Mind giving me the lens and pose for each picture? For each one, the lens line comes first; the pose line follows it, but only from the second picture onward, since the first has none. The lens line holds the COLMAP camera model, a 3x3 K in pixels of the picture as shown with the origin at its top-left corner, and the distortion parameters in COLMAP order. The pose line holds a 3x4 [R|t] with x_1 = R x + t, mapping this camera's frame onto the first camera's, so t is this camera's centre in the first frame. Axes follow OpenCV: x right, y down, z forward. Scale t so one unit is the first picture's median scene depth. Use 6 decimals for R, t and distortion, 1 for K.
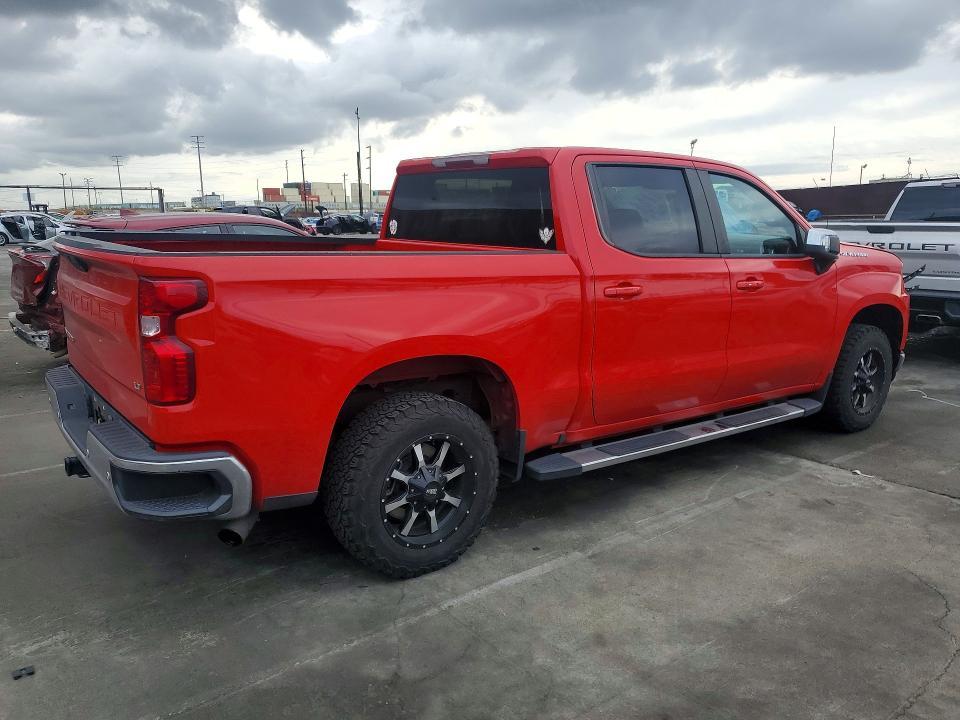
lens RADIAL K [[748.5, 0, 474.3], [0, 748.5, 358.4], [0, 0, 1]] dist [0.024379, -0.001293]
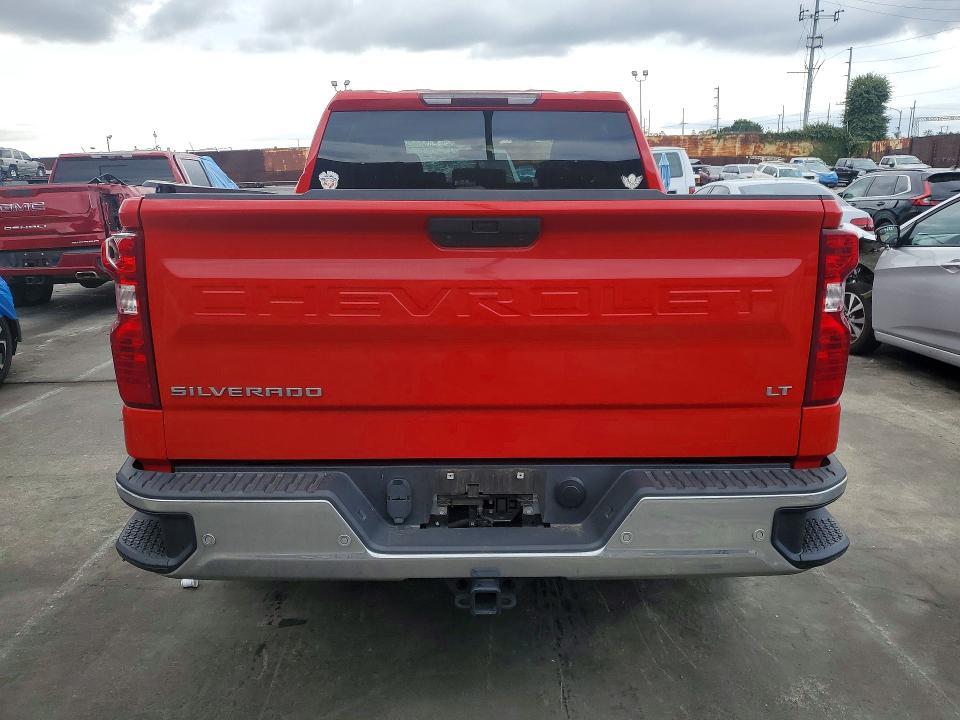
lens RADIAL K [[748.5, 0, 474.3], [0, 748.5, 358.4], [0, 0, 1]] dist [0.024379, -0.001293]
pose [[0.580347, -0.192111, 0.791385, -0.620855], [0.164180, 0.979424, 0.117360, -0.064247], [-0.797648, 0.061820, 0.599946, 0.433522]]
